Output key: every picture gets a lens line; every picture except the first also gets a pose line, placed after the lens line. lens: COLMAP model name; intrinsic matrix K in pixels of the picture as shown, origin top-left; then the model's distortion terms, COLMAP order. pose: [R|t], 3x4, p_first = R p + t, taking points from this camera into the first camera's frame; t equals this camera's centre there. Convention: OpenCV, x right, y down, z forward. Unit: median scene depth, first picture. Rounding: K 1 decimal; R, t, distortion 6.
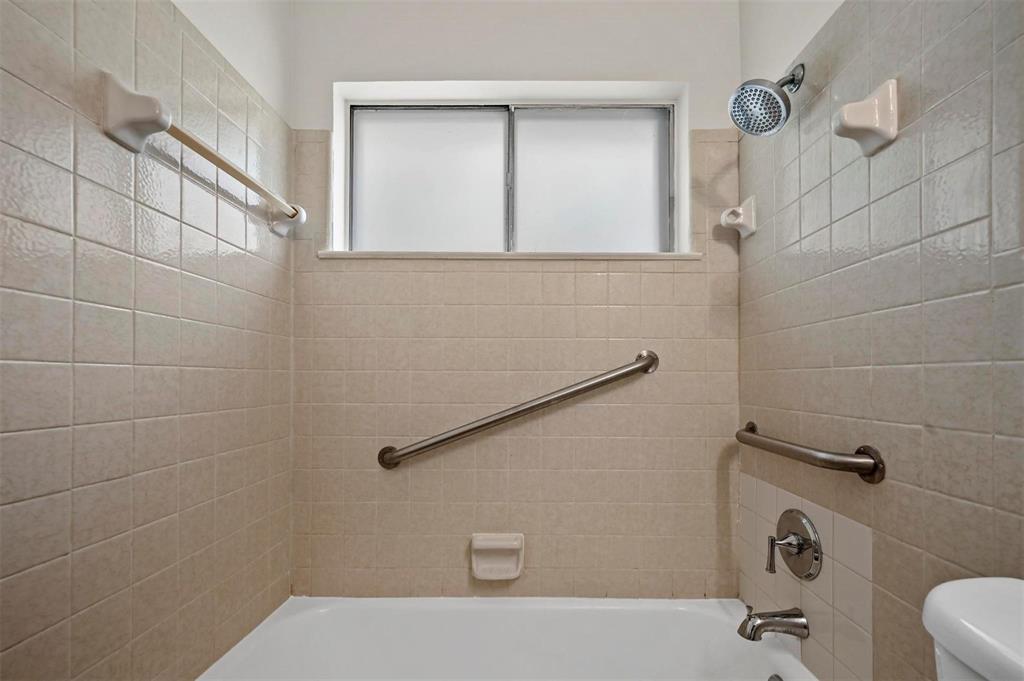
lens RADIAL K [[416.4, 0, 524.8], [0, 416.4, 378.6], [0, 0, 1]] dist [0.002328, -0.000503]
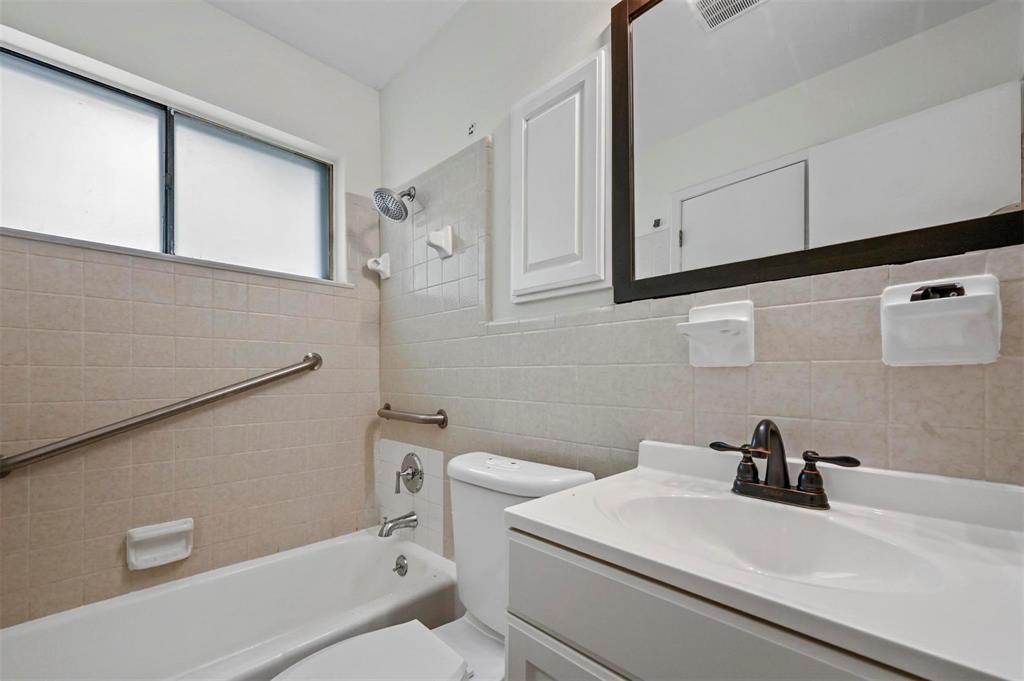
lens RADIAL K [[416.4, 0, 521.4], [0, 416.4, 374.1], [0, 0, 1]] dist [0.002328, -0.000503]
pose [[0.700597, -0.000384, 0.713557, -0.180514], [0.000729, 1.000000, -0.000177, -0.000427], [-0.713557, 0.000644, 0.700597, -0.378614]]
